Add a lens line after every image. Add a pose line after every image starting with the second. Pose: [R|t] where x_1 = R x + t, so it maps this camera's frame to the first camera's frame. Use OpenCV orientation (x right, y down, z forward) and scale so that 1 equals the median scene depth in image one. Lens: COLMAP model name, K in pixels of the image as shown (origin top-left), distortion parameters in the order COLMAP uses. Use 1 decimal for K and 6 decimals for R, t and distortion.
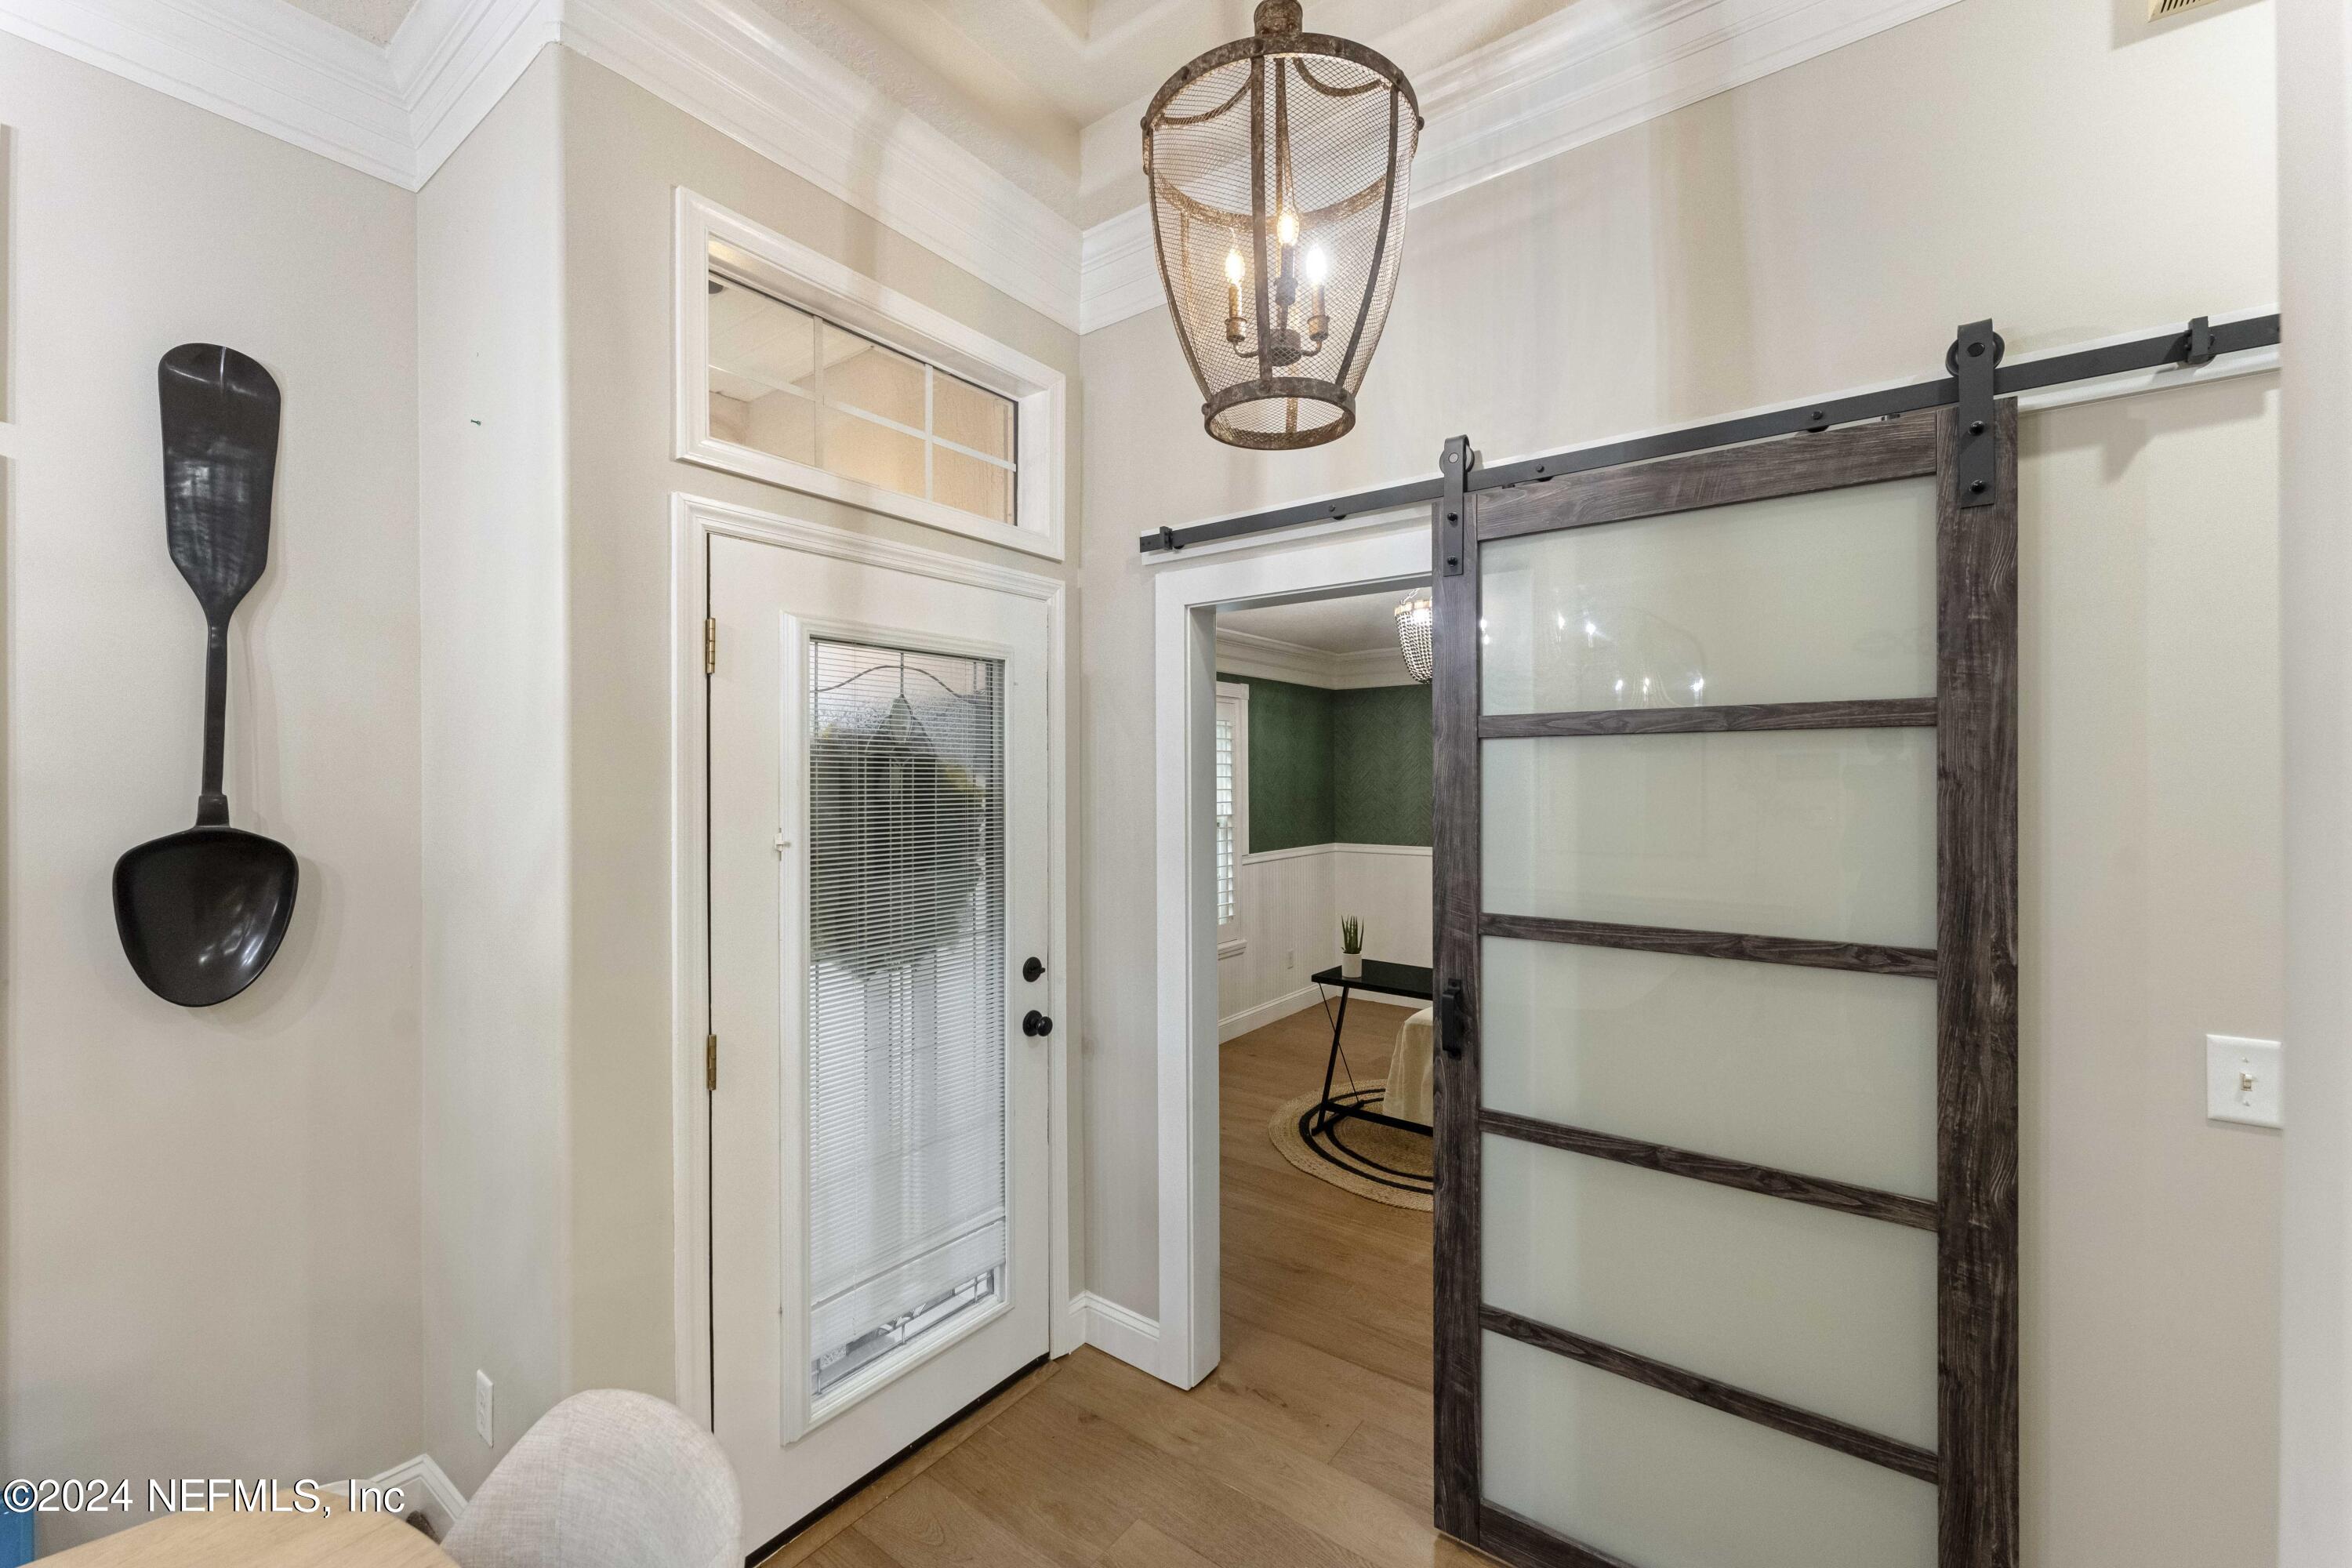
lens RADIAL K [[942.1, 0, 1172.6], [0, 942.1, 779.0], [0, 0, 1]] dist [0.000998, -0.000838]
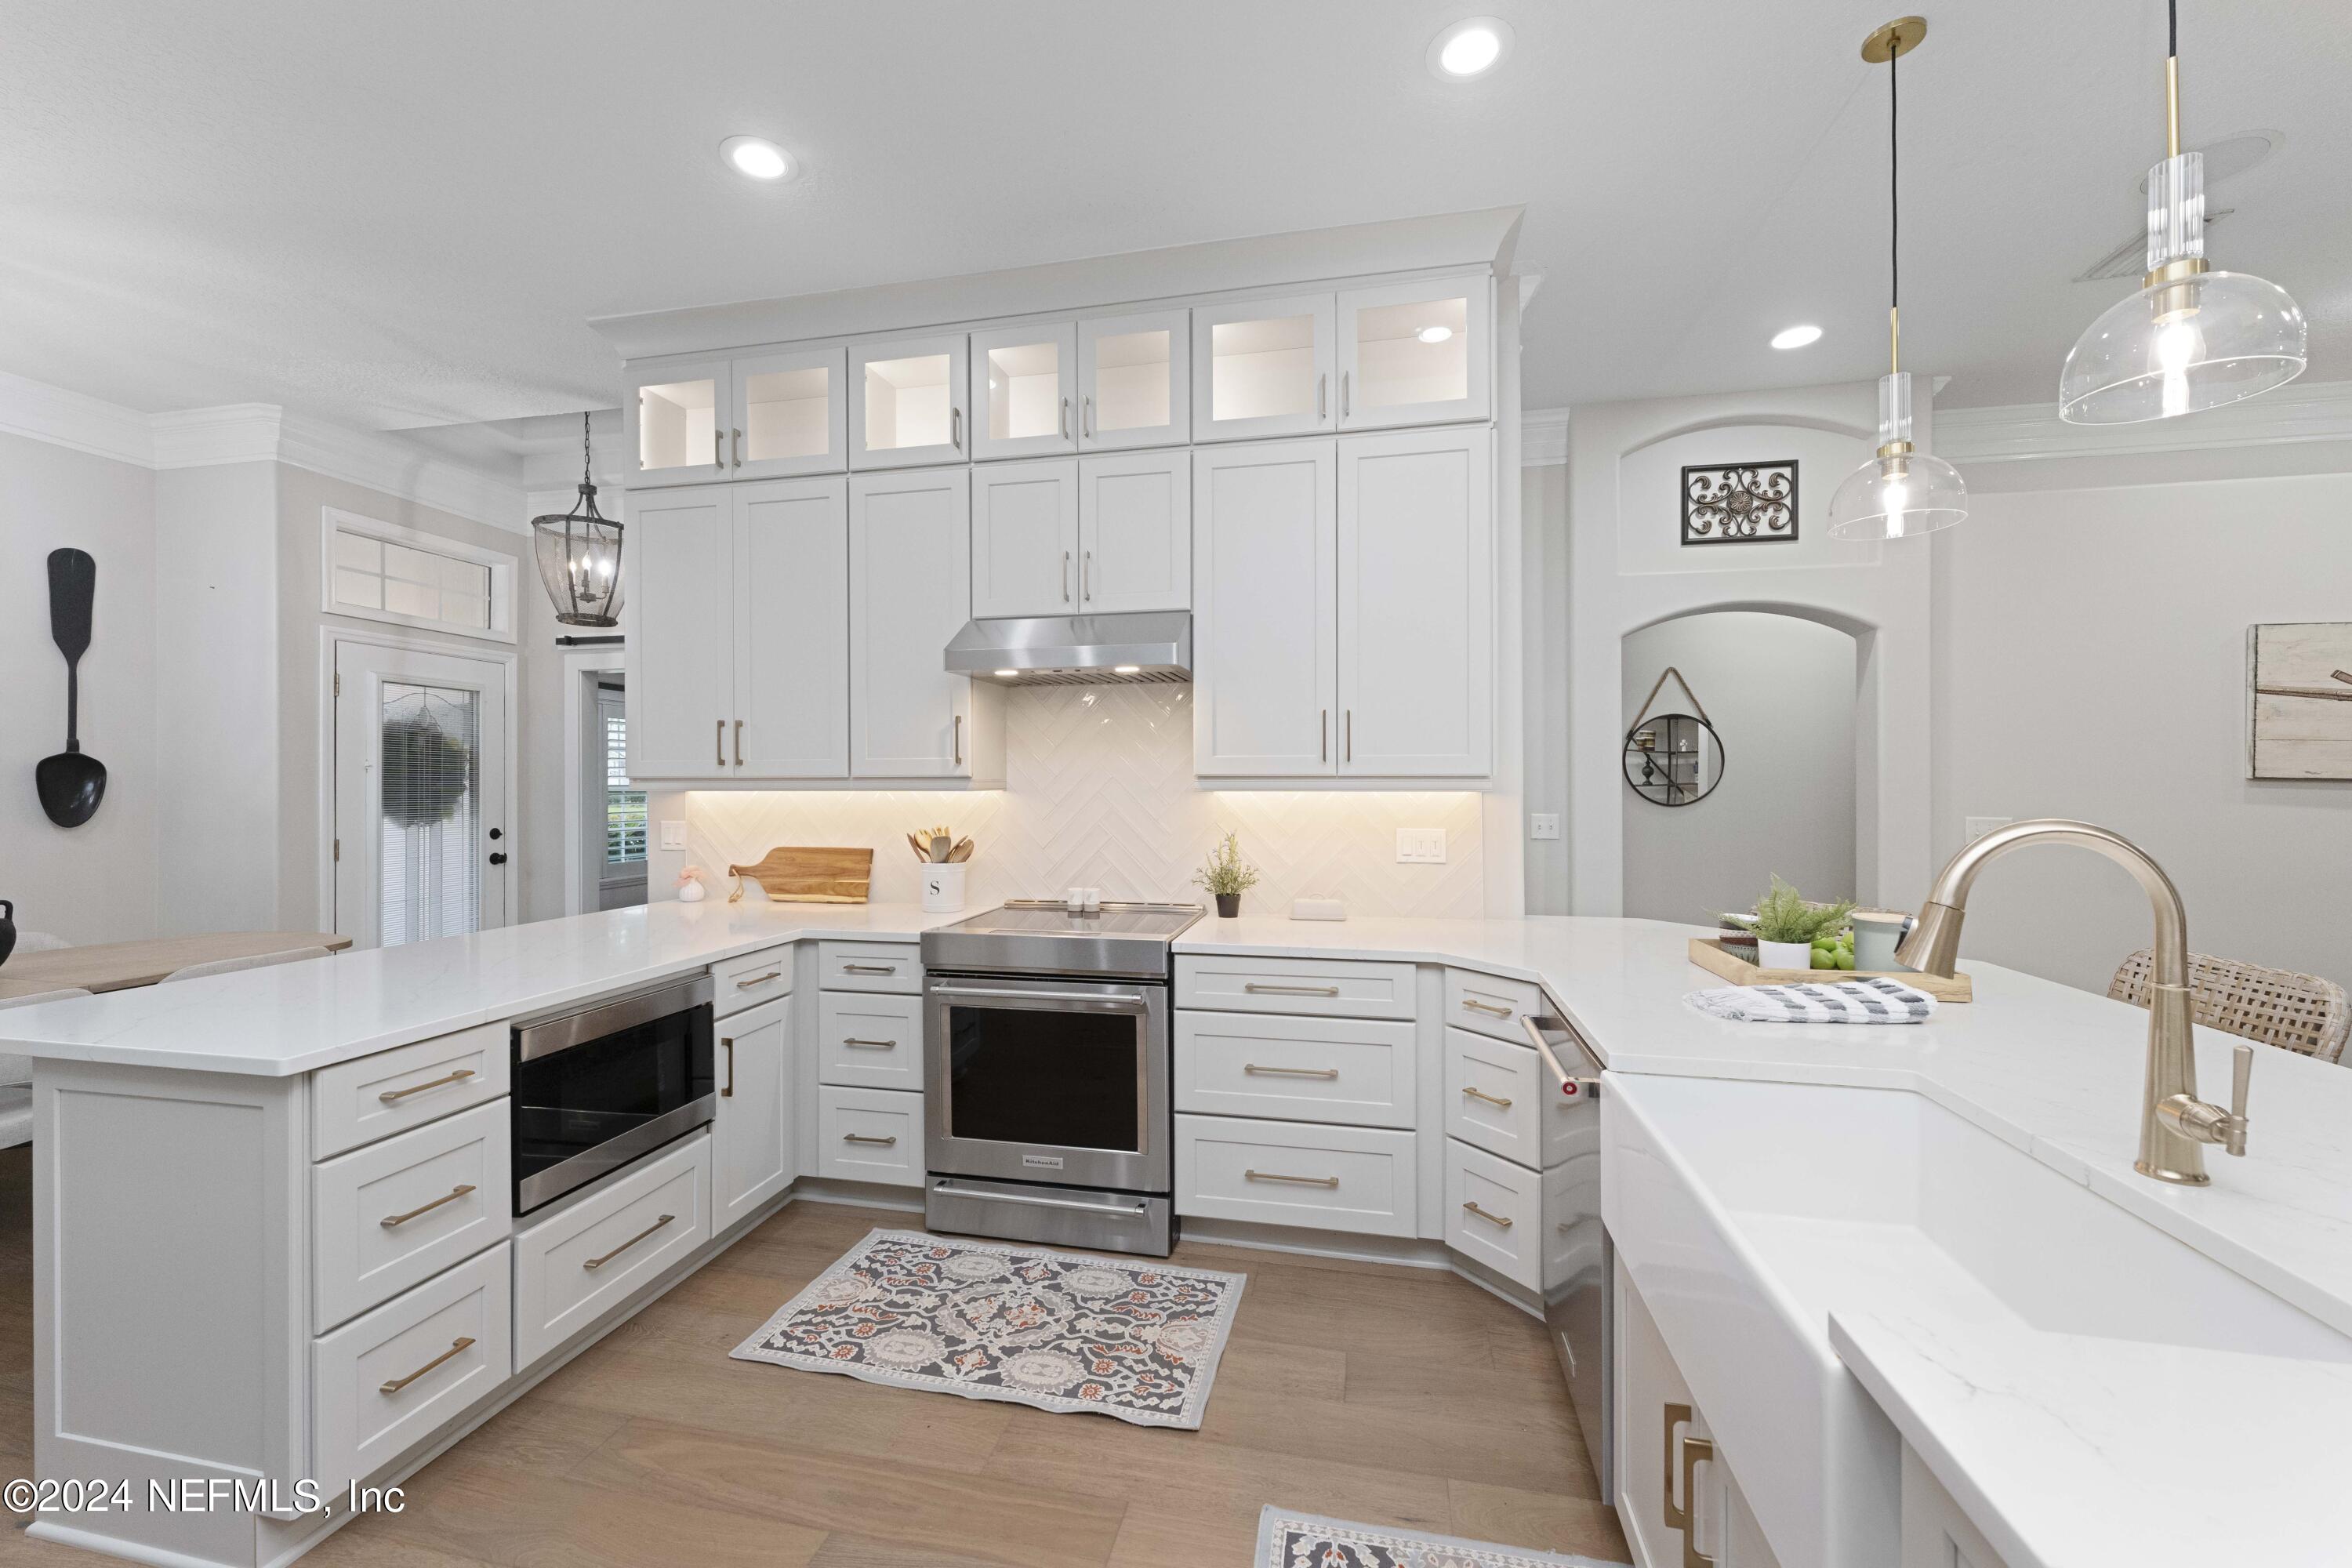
lens RADIAL K [[942.1, 0, 1171.0], [0, 942.1, 779.7], [0, 0, 1]] dist [0.000998, -0.000838]
pose [[0.906340, 0.003329, 0.422536, 0.350698], [0.000700, 0.999956, -0.009381, 0.102978], [-0.422549, 0.008798, 0.906297, -1.660247]]
